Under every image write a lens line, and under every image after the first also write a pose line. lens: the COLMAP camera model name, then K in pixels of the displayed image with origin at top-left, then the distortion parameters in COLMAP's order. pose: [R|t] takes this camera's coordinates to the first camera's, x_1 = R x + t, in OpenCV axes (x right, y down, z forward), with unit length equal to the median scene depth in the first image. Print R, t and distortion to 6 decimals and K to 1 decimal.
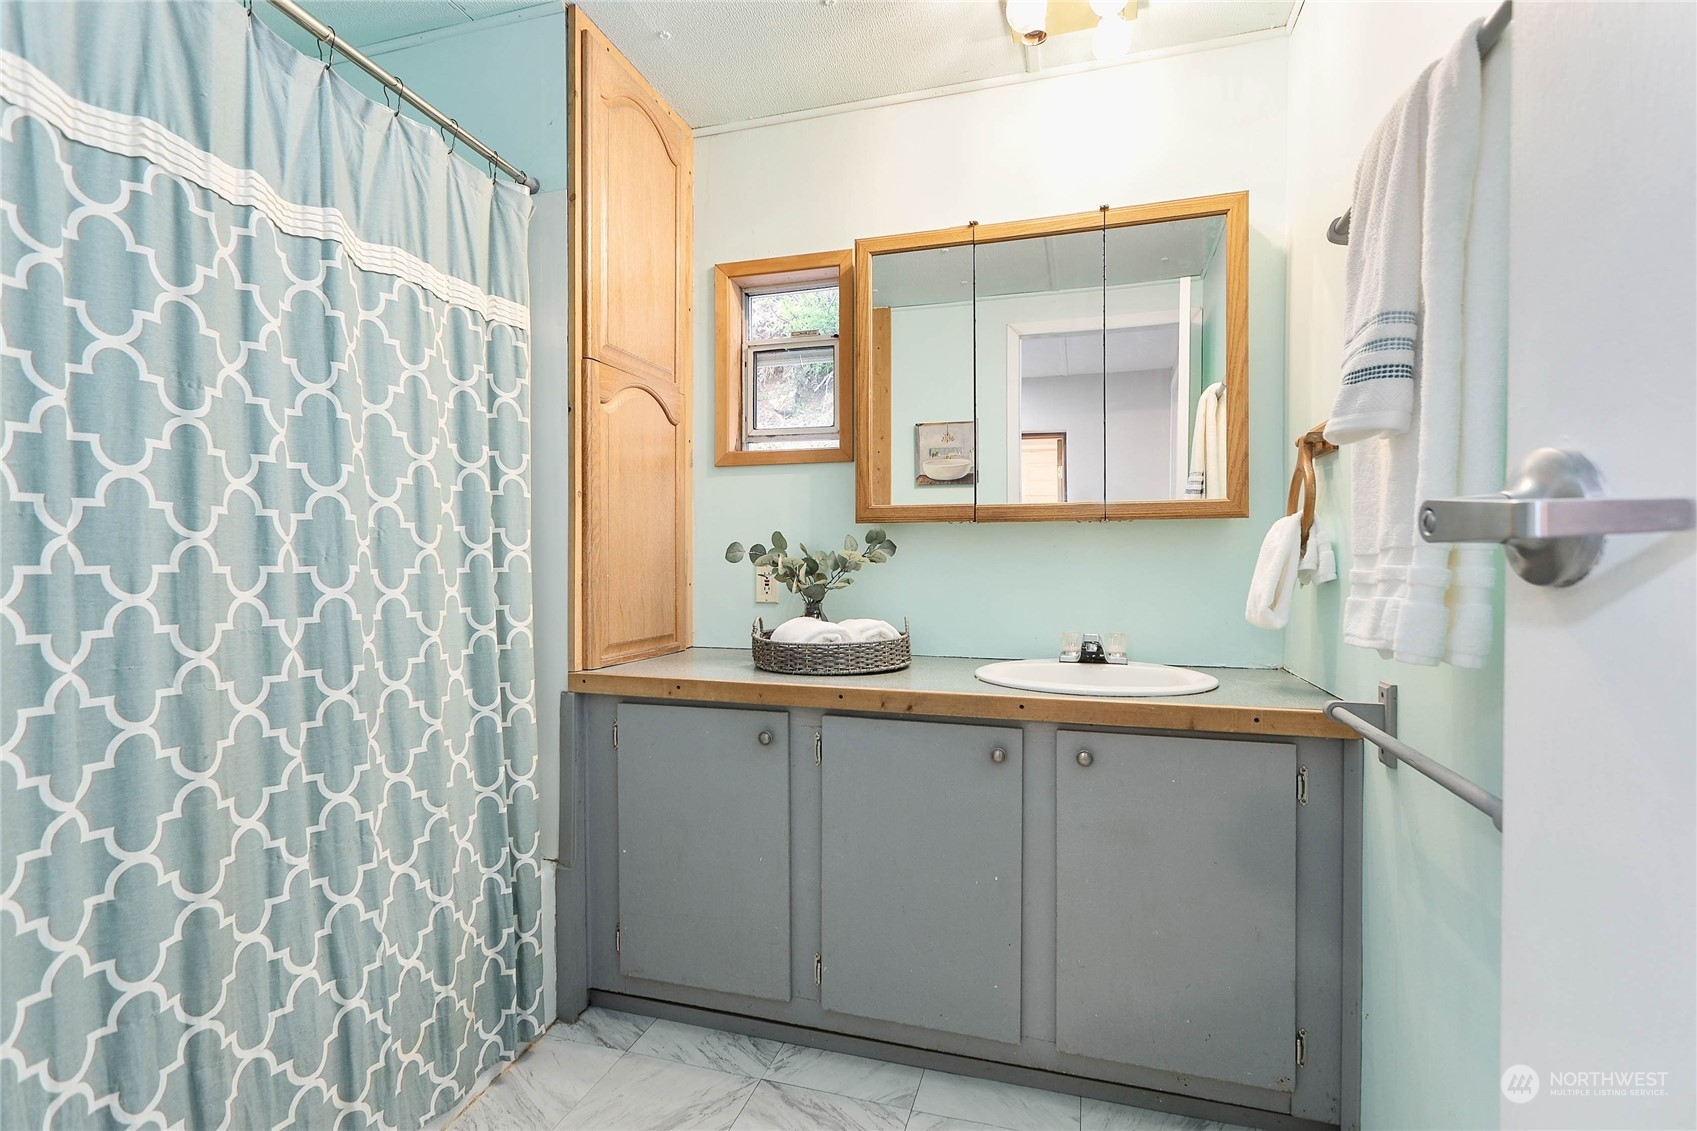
lens RADIAL K [[812.8, 0, 837.7], [0, 812.8, 558.7], [0, 0, 1]] dist [0.004132, -0.000151]
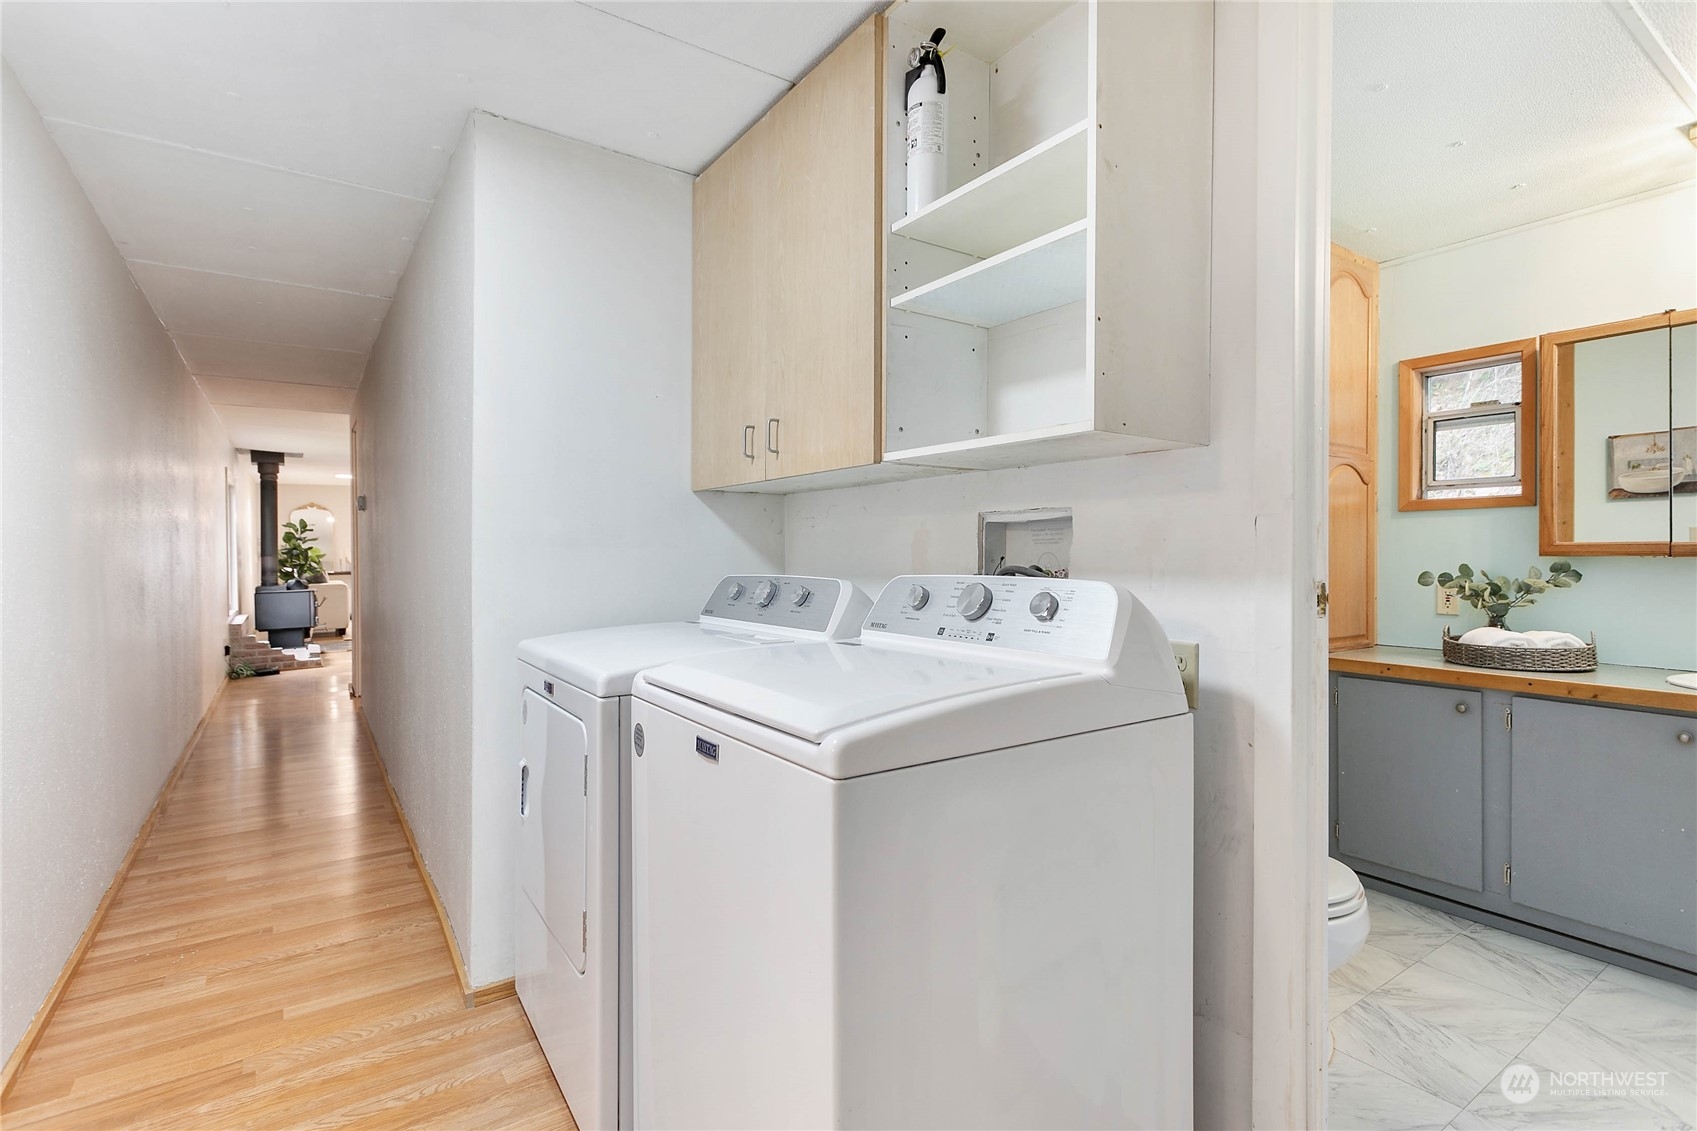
lens RADIAL K [[812.8, 0, 837.7], [0, 812.8, 558.7], [0, 0, 1]] dist [0.004132, -0.000151]
pose [[0.785879, 0.001680, -0.618378, -0.053313], [0.002317, 0.999981, 0.005661, -0.050497], [0.618376, -0.005882, 0.785860, -0.706842]]
